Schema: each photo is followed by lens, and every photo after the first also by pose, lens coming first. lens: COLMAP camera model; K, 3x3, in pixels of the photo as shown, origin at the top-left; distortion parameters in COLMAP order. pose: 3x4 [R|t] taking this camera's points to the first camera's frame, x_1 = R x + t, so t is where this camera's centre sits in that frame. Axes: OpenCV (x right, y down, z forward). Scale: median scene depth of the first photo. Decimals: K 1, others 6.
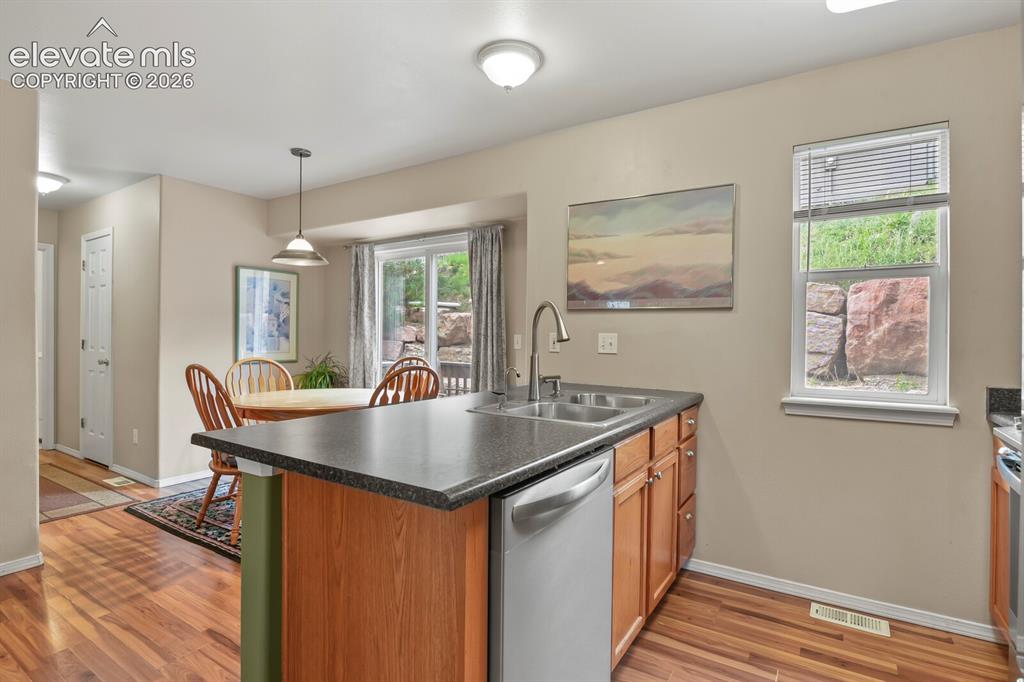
lens RADIAL K [[499.5, 0, 515.7], [0, 499.5, 343.6], [0, 0, 1]] dist [-0.010955, -0.002066]
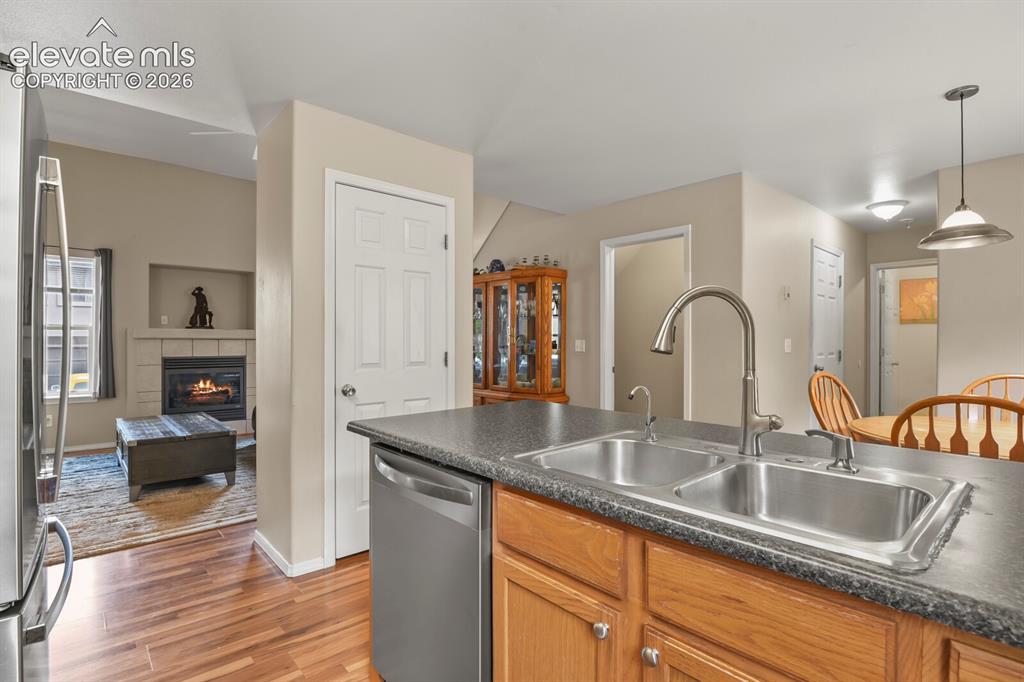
lens RADIAL K [[499.5, 0, 518.4], [0, 499.5, 341.2], [0, 0, 1]] dist [-0.010955, -0.002066]
pose [[-0.272895, -0.005284, -0.962029, 0.399565], [-0.013705, 0.999905, -0.001605, -0.007603], [0.961946, 0.012746, -0.272941, 0.511334]]
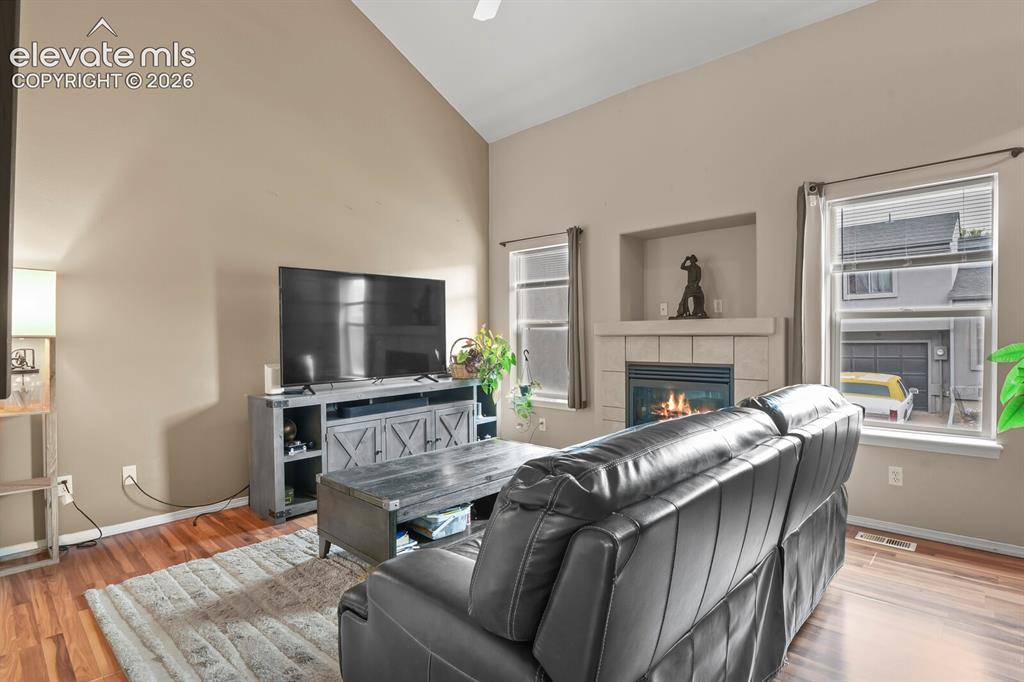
lens RADIAL K [[499.5, 0, 508.7], [0, 499.5, 337.1], [0, 0, 1]] dist [-0.010955, -0.002066]
pose [[-0.977384, 0.000488, 0.211471, -0.755121], [0.002831, 0.999938, 0.010778, -0.012005], [-0.211453, 0.011132, -0.977325, 0.172484]]
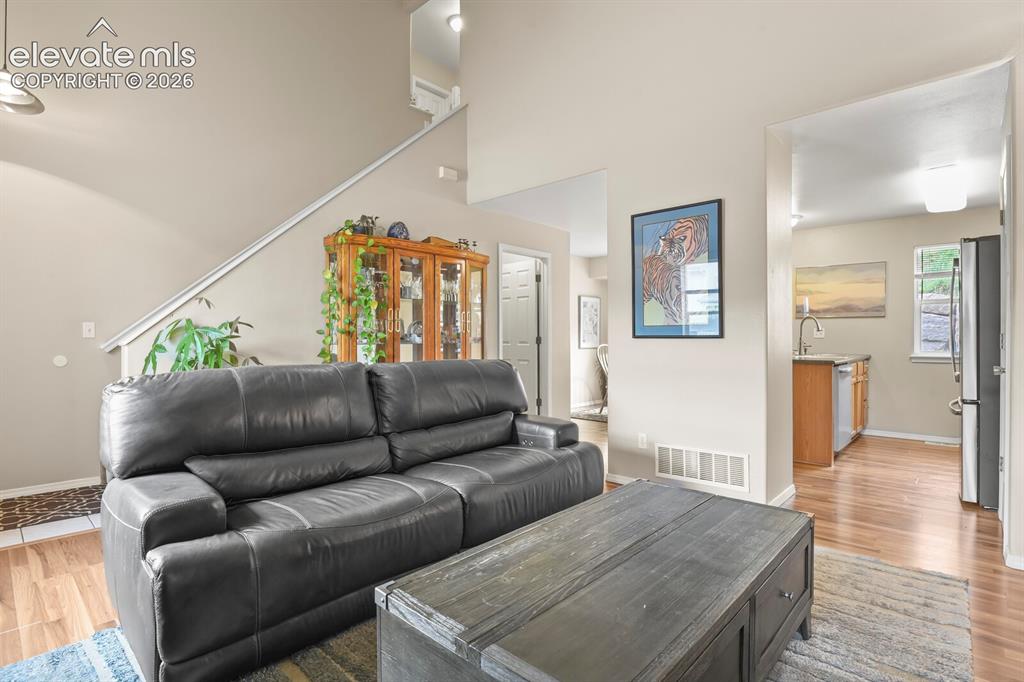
lens RADIAL K [[499.5, 0, 523.4], [0, 499.5, 344.7], [0, 0, 1]] dist [-0.010955, -0.002066]
pose [[0.985740, -0.009244, -0.168023, -0.531485], [0.009507, 0.999955, 0.000762, 0.026103], [0.168008, -0.002349, 0.985783, -0.986624]]
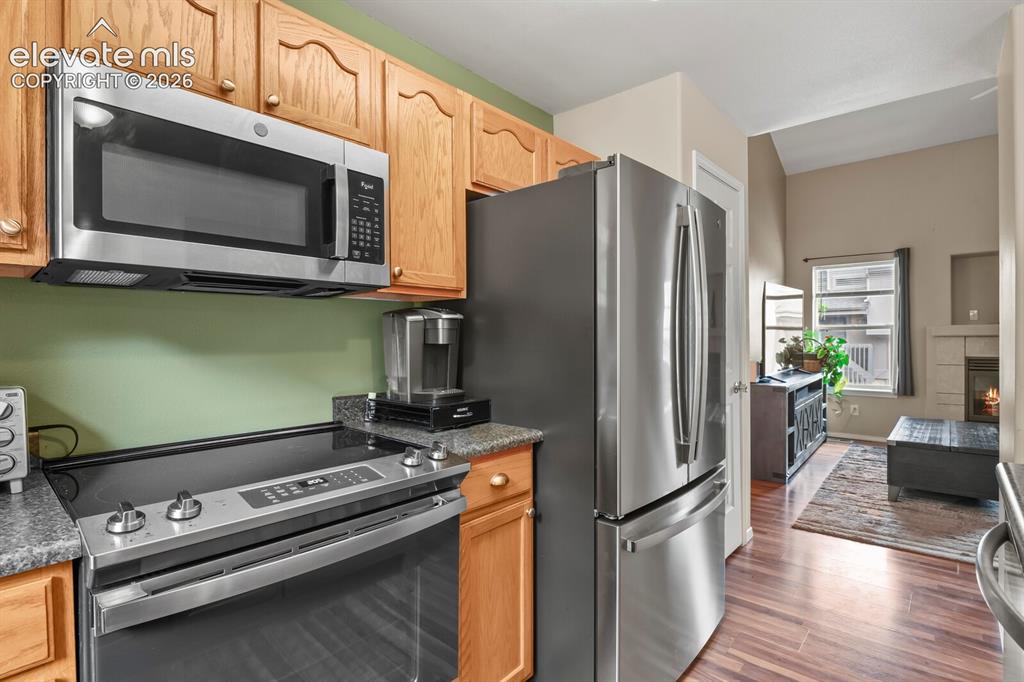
lens RADIAL K [[499.5, 0, 519.8], [0, 499.5, 341.2], [0, 0, 1]] dist [-0.010955, -0.002066]
pose [[-0.987735, 0.001245, 0.156133, 0.235238], [0.003339, 0.999908, 0.013148, -0.011458], [-0.156102, 0.013508, -0.987649, 0.587325]]
